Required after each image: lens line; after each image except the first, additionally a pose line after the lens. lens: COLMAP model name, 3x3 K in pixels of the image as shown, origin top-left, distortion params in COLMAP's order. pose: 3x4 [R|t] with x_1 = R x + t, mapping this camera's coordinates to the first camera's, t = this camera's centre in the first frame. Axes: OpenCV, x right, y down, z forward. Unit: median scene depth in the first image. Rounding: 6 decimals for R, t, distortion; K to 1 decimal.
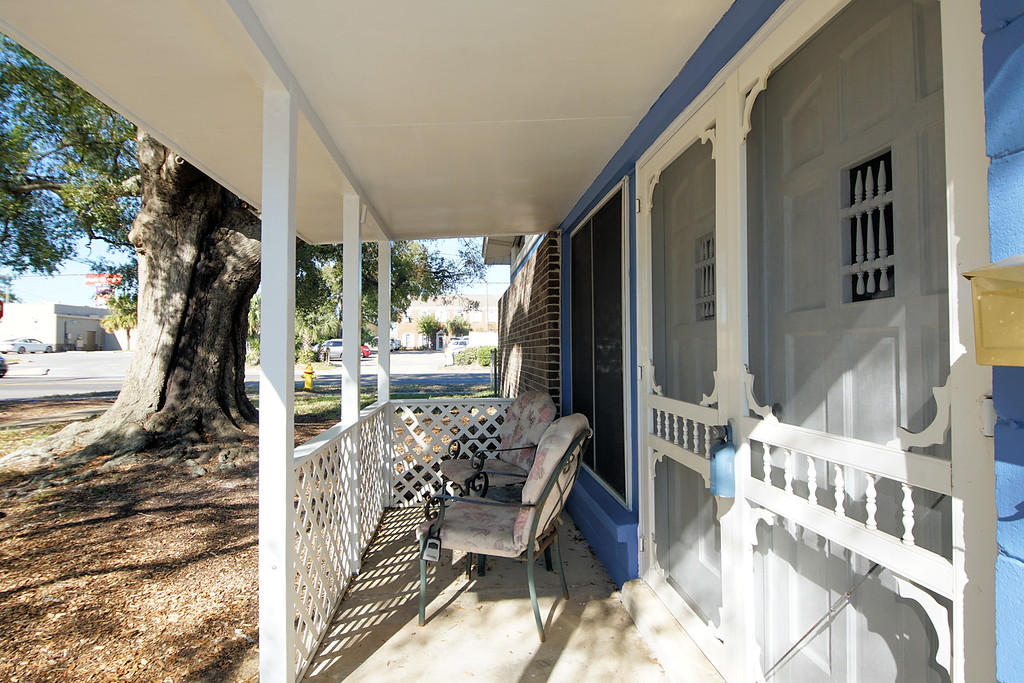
lens RADIAL K [[552.7, 0, 505.4], [0, 552.7, 342.2], [0, 0, 1]] dist [0.003752, -0.000524]
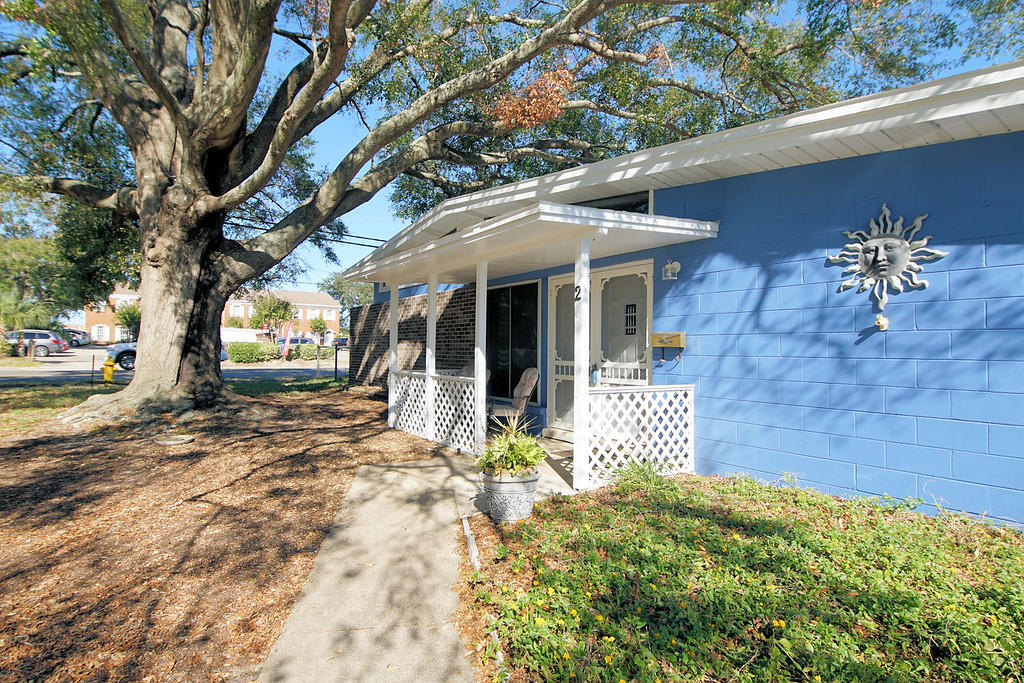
lens RADIAL K [[552.7, 0, 512.6], [0, 552.7, 344.4], [0, 0, 1]] dist [0.003752, -0.000524]
pose [[0.869433, 0.018702, 0.493696, -0.588568], [-0.021833, 0.999761, 0.000577, 0.006264], [-0.493567, -0.011280, 0.869634, -0.602779]]
